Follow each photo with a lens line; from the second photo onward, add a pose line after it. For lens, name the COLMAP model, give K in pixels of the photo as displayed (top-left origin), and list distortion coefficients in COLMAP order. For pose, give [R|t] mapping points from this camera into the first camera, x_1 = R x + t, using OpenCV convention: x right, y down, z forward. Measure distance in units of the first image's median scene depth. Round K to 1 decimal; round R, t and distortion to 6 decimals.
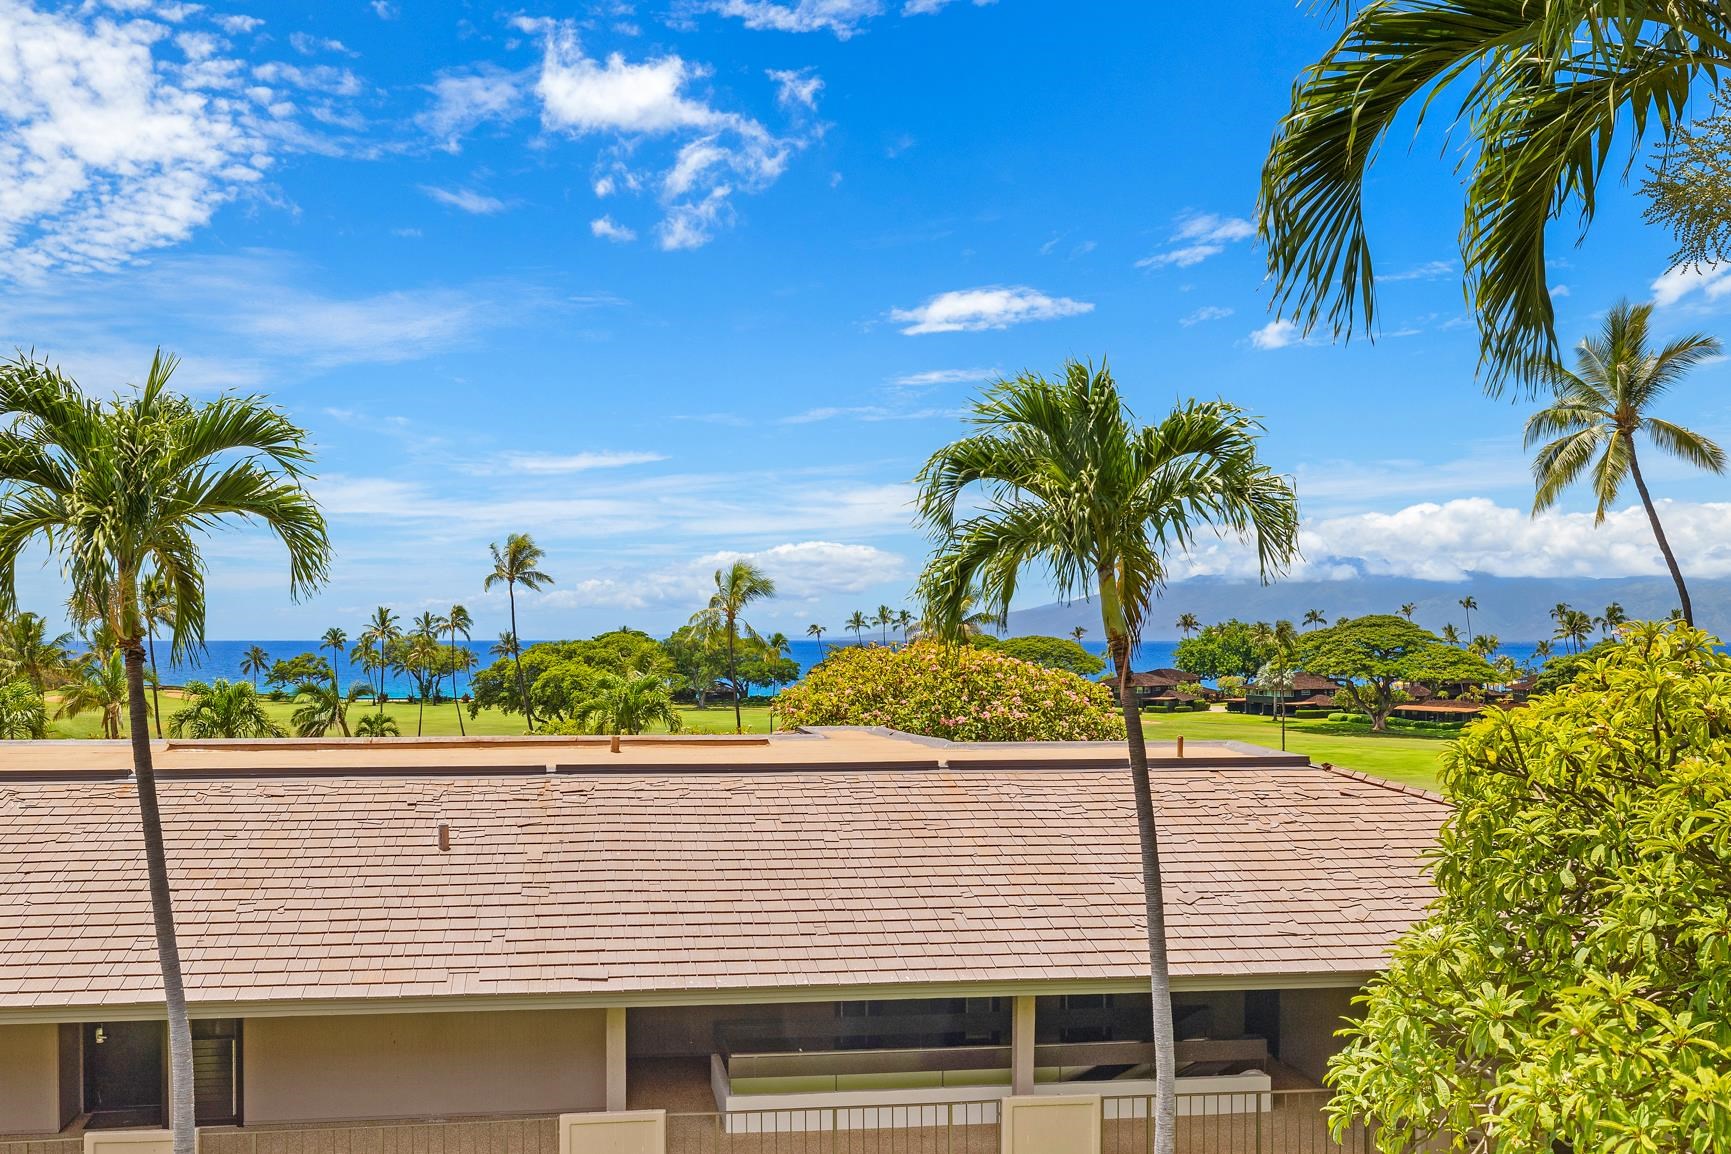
lens RADIAL K [[1458.7, 0, 756.7], [0, 1458.7, 674.7], [0, 0, 1]] dist [-0.000977, -0.001206]
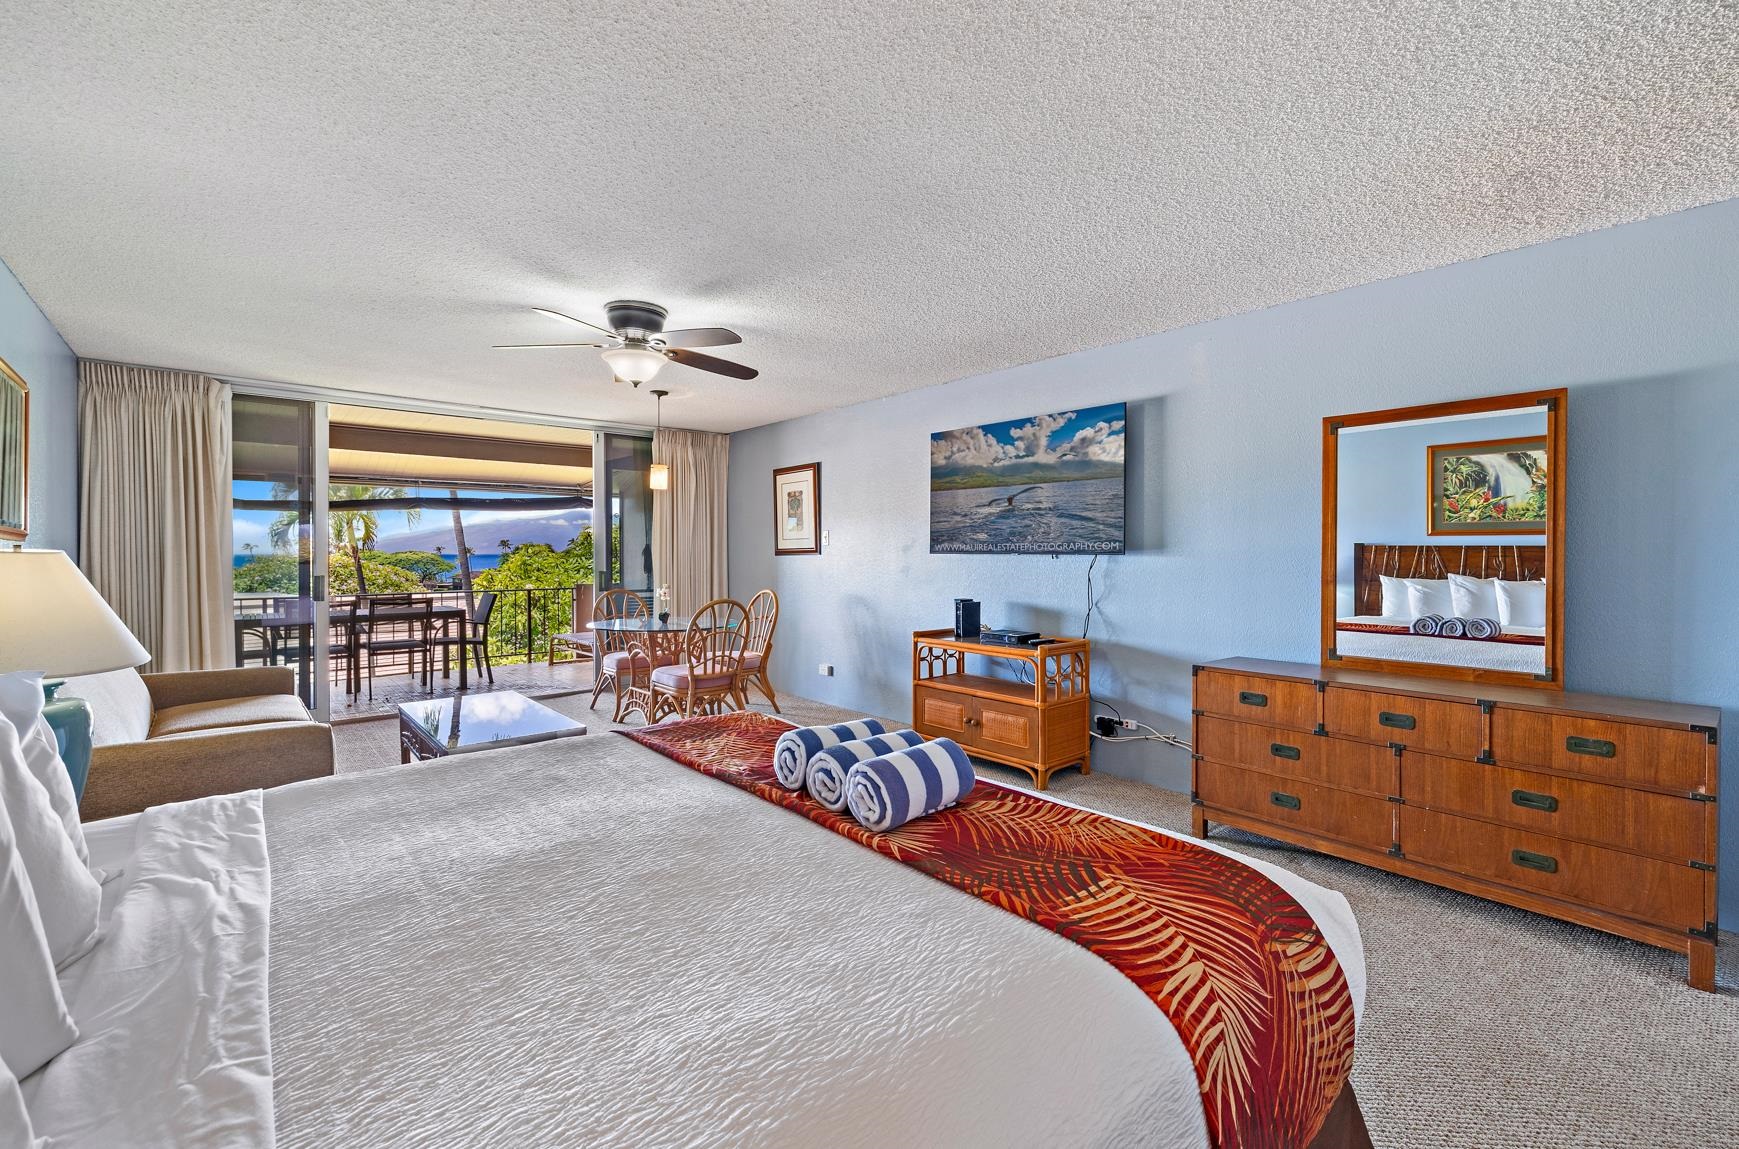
lens RADIAL K [[767.3, 0, 914.7], [0, 767.3, 572.1], [0, 0, 1]] dist [-0.038414, 0.019137]
pose [[0.717027, -0.014314, 0.696899, 0.004485], [0.013980, 0.999883, 0.006154, 0.010600], [-0.696906, 0.005330, 0.717143, -0.279211]]
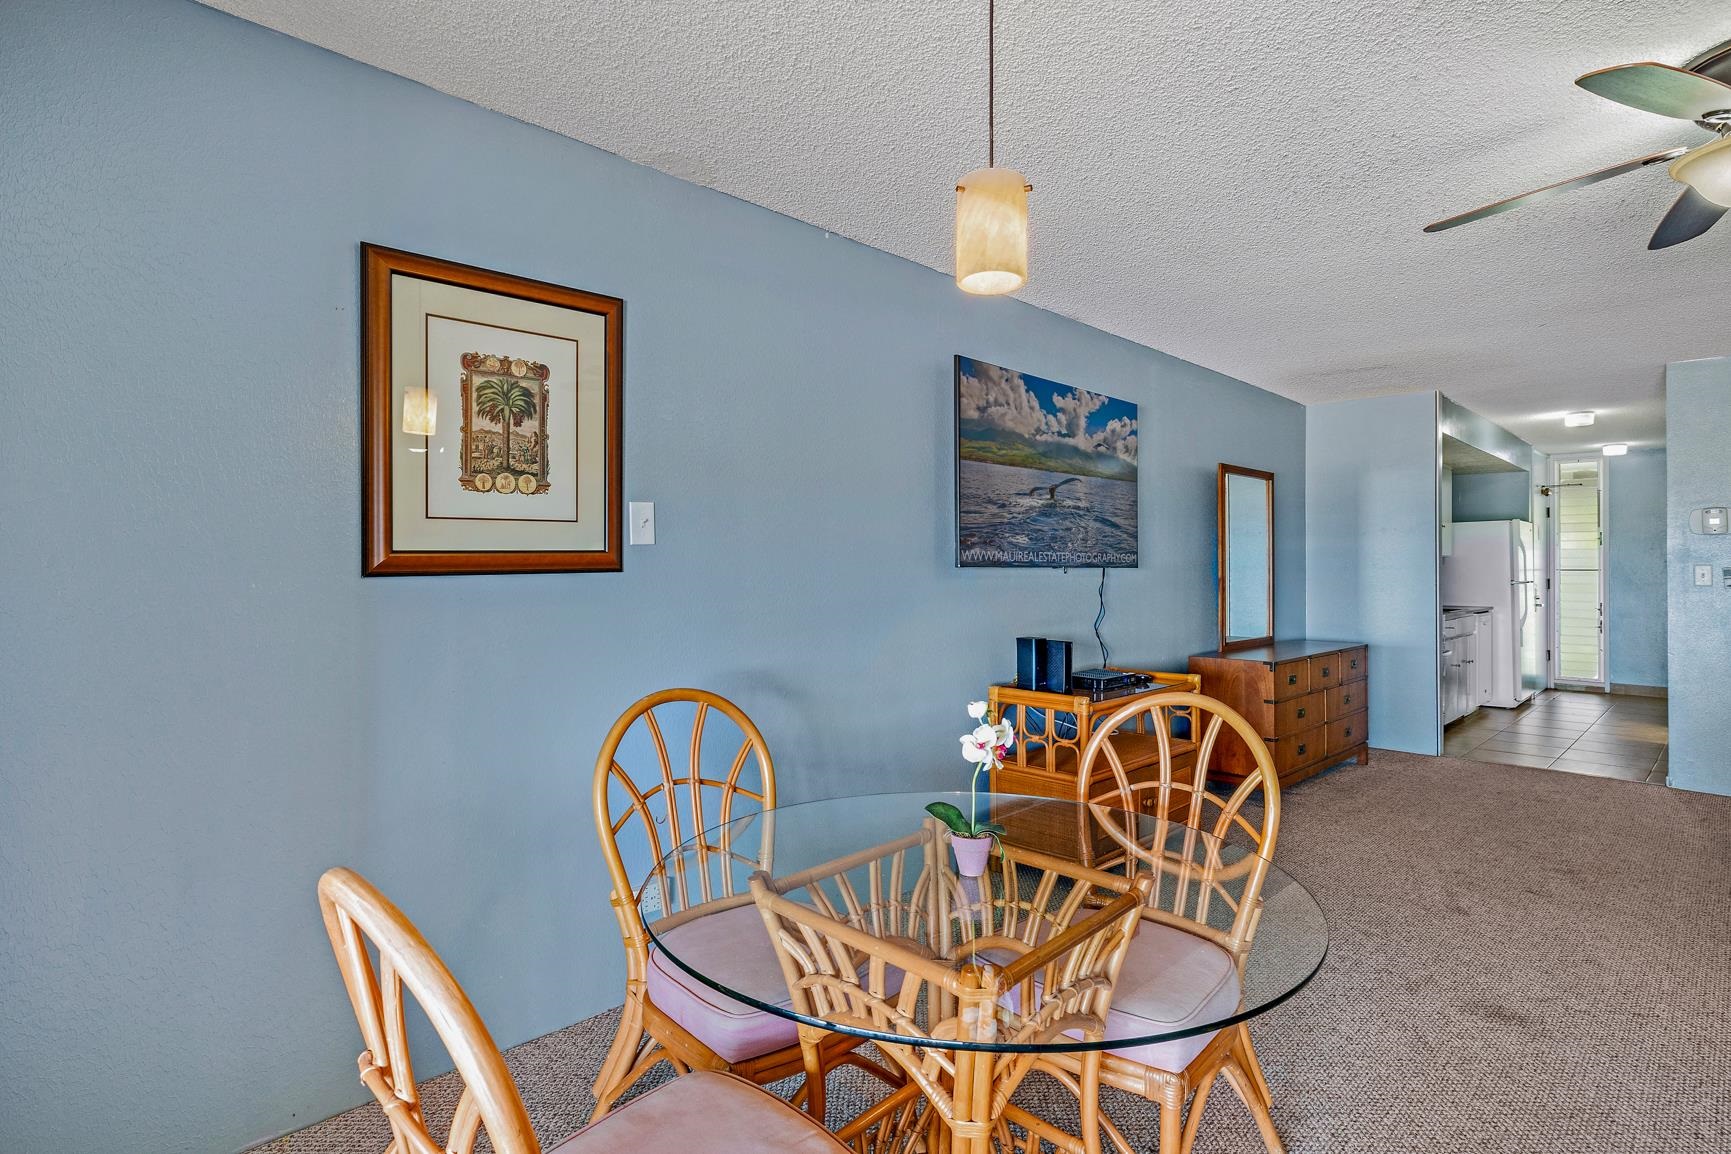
lens RADIAL K [[891.3, 0, 875.5], [0, 891.3, 568.0], [0, 0, 1]] dist [-0.000045, -0.000179]
pose [[-0.730123, 0.003943, 0.683304, 0.052129], [0.021012, 0.999640, 0.016683, 0.006122], [-0.682992, 0.026538, -0.729943, -0.089057]]
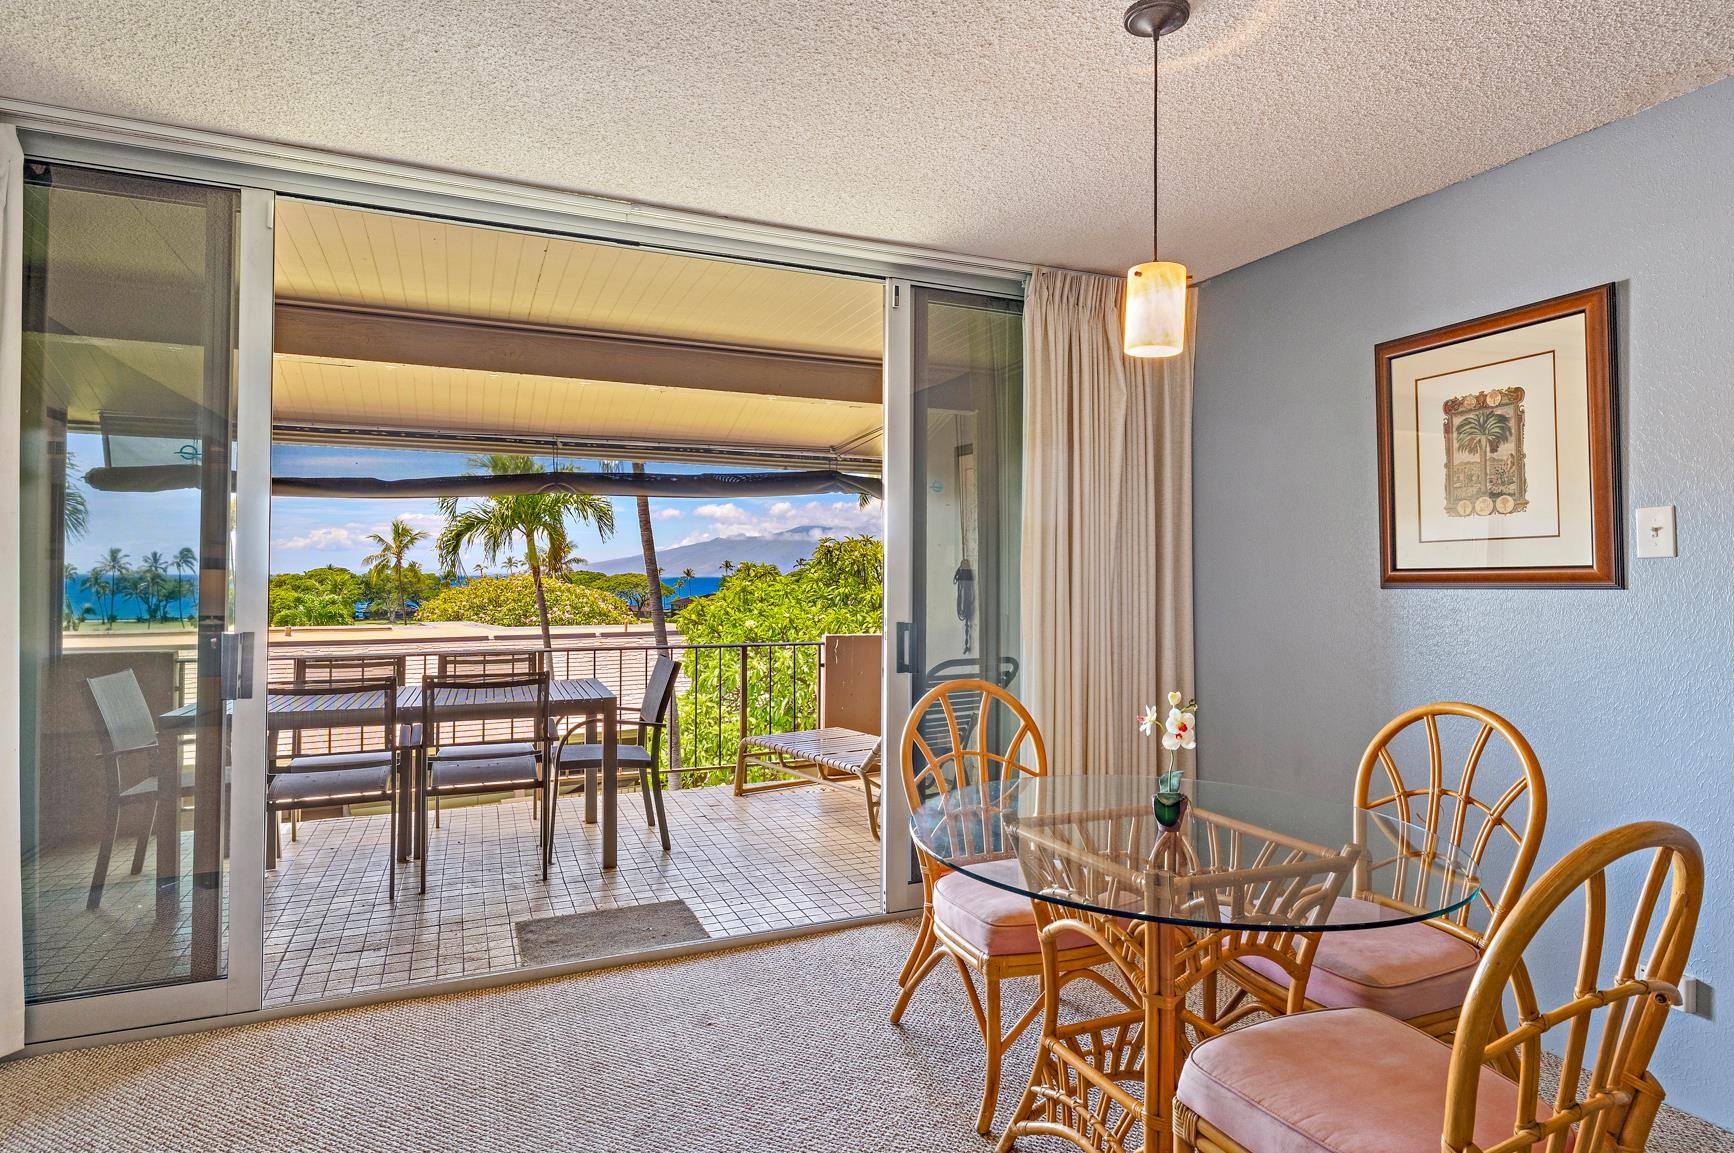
lens RADIAL K [[939.7, 0, 866.5], [0, 939.7, 558.9], [0, 0, 1]] dist [0.001462, 0.000190]
pose [[0.911155, 0.012586, 0.411871, 0.039680], [0.004873, 0.999134, -0.041311, 0.007594], [-0.412035, 0.039647, 0.910305, -0.168715]]
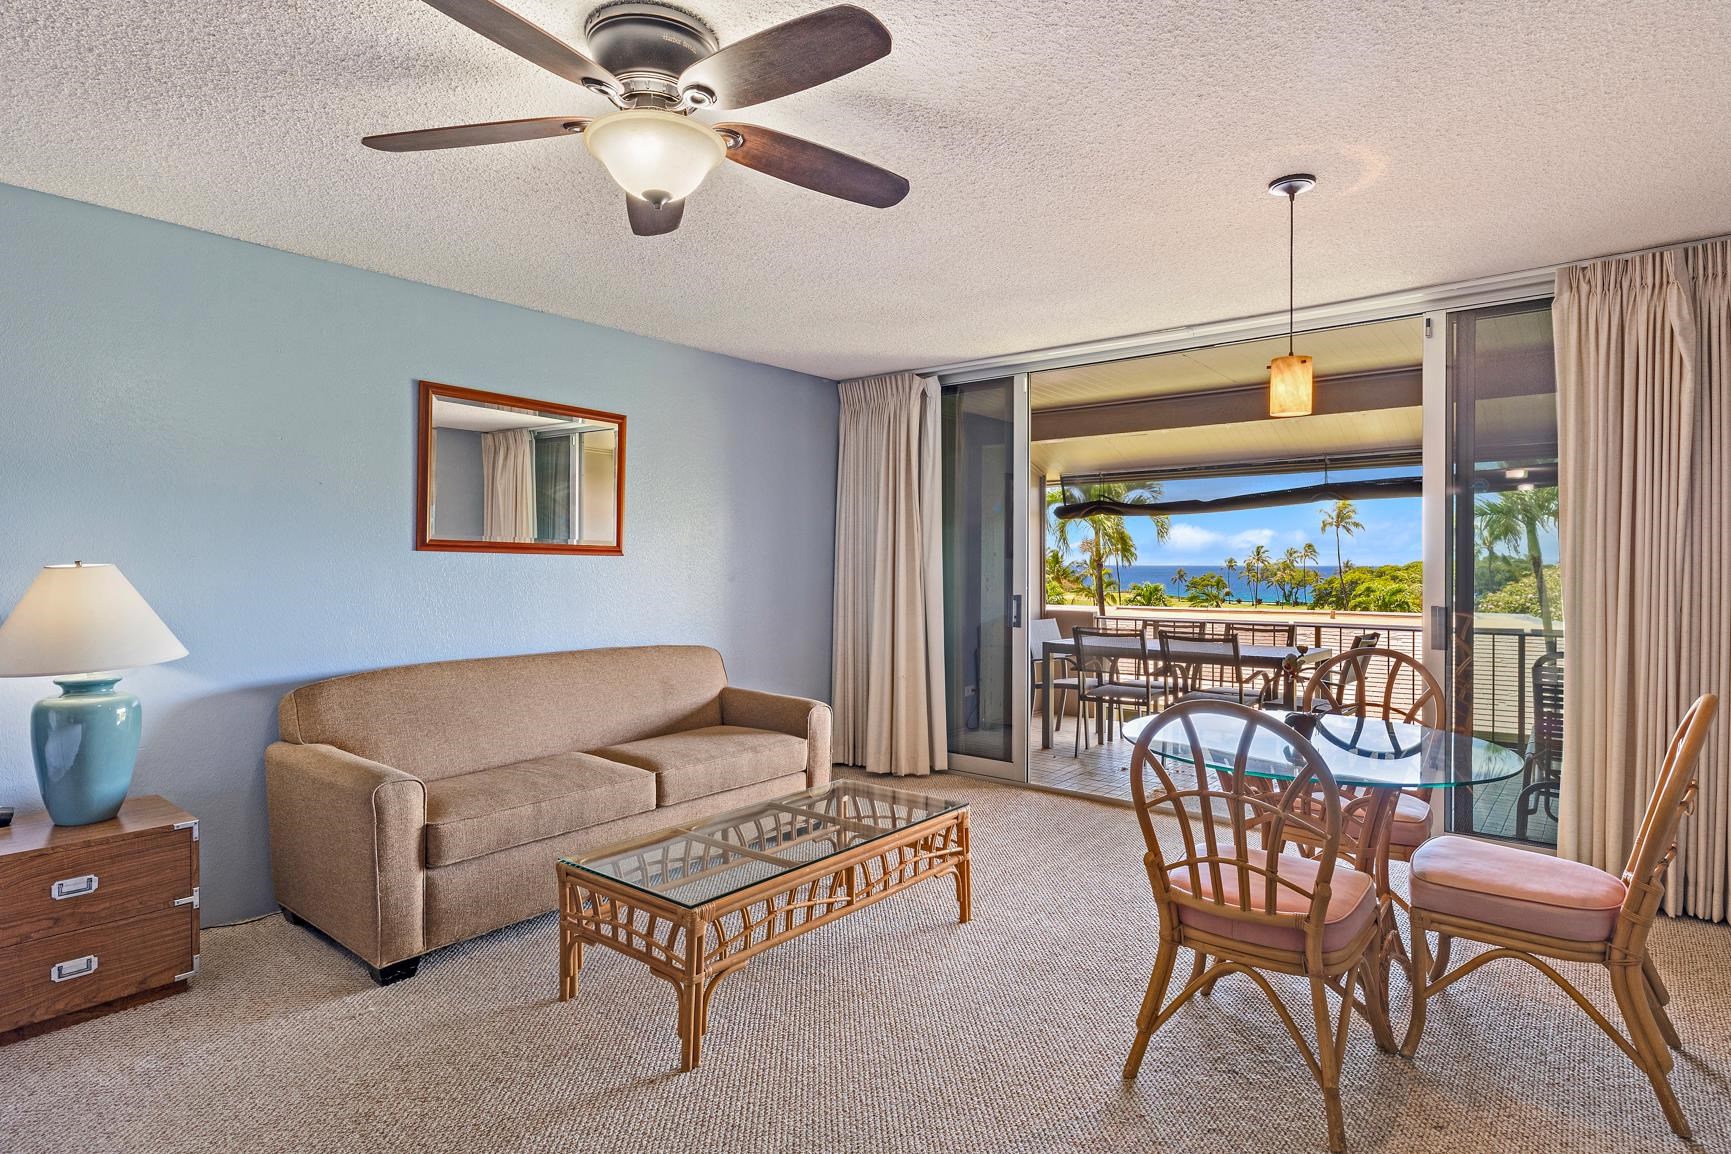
lens RADIAL K [[891.3, 0, 875.5], [0, 891.3, 568.0], [0, 0, 1]] dist [-0.000045, -0.000179]
pose [[0.788364, 0.005619, -0.615183, 0.097896], [-0.018365, 0.999728, -0.014404, 0.008415], [0.614934, 0.022653, 0.788253, -0.208839]]
